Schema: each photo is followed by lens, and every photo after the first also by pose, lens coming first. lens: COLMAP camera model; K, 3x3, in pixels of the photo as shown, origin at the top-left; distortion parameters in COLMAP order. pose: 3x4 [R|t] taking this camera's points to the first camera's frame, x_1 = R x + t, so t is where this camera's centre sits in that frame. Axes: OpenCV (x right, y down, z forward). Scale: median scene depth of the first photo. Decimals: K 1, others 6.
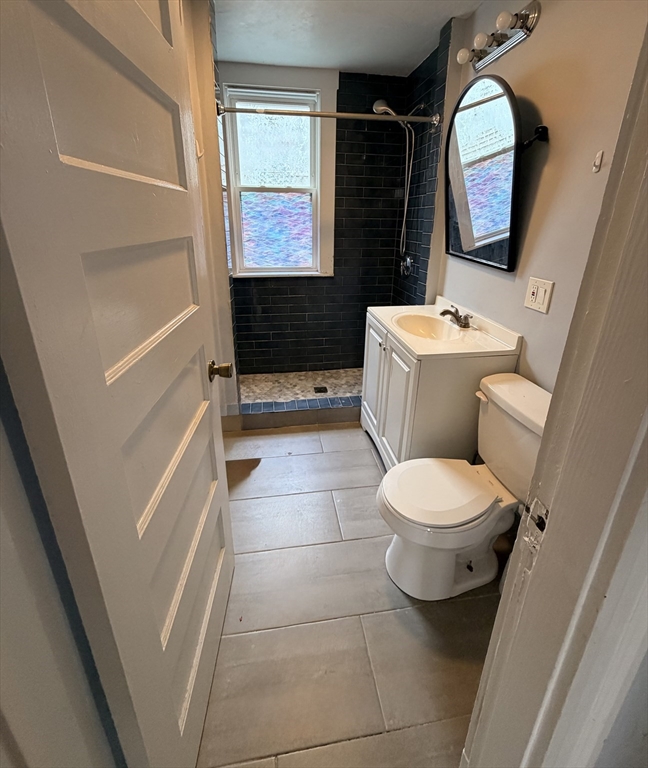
lens RADIAL K [[399.9, 0, 324.0], [0, 399.9, 382.0], [0, 0, 1]] dist [-0.006476, -0.000540]
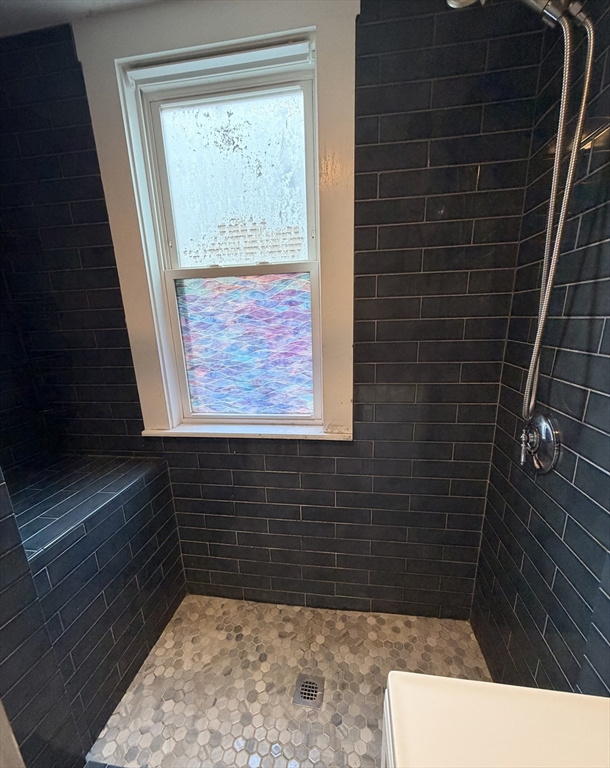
lens RADIAL K [[340.9, 0, 311.1], [0, 340.9, 418.6], [0, 0, 1]] dist [0.004465, -0.000203]
pose [[0.956382, 0.042312, -0.289039, 0.094095], [-0.069895, 0.993859, -0.085779, -0.256968], [0.283635, 0.102240, 0.953466, 0.613032]]
